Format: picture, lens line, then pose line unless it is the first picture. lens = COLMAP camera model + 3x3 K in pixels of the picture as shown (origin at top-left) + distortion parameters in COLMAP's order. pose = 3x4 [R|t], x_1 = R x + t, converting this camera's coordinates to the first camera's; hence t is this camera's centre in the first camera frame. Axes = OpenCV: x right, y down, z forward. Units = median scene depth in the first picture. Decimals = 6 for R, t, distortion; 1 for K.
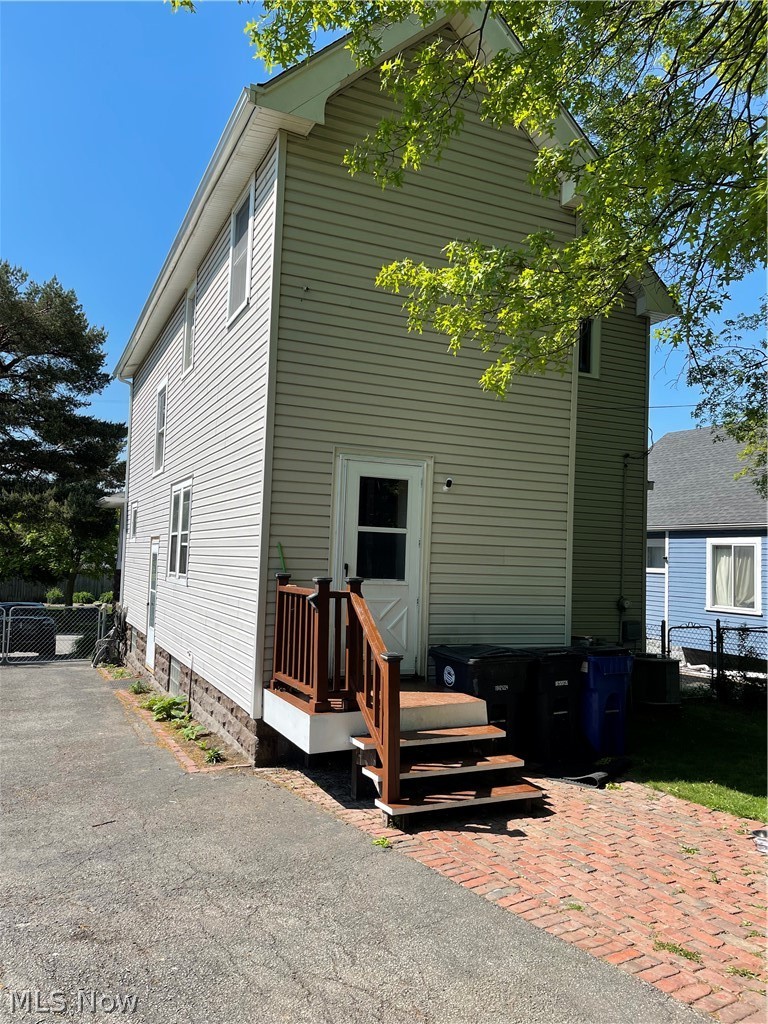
lens RADIAL K [[774.2, 0, 384.9], [0, 774.2, 512.2], [0, 0, 1]] dist [0.011368, 0.002596]
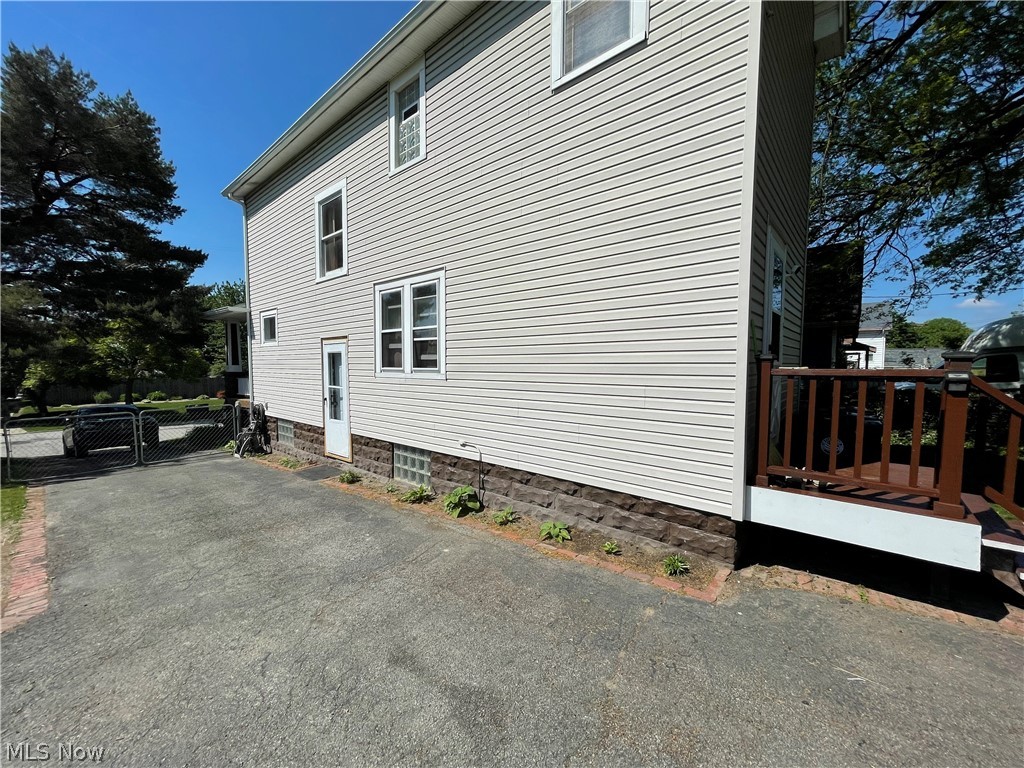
lens RADIAL K [[409.8, 0, 509.3], [0, 409.8, 387.1], [0, 0, 1]] dist [-0.000038, -0.000690]
pose [[0.909748, -0.057455, 0.411165, -0.215919], [0.005629, 0.991993, 0.126164, 0.020643], [-0.415122, -0.112463, 0.902788, 0.258984]]
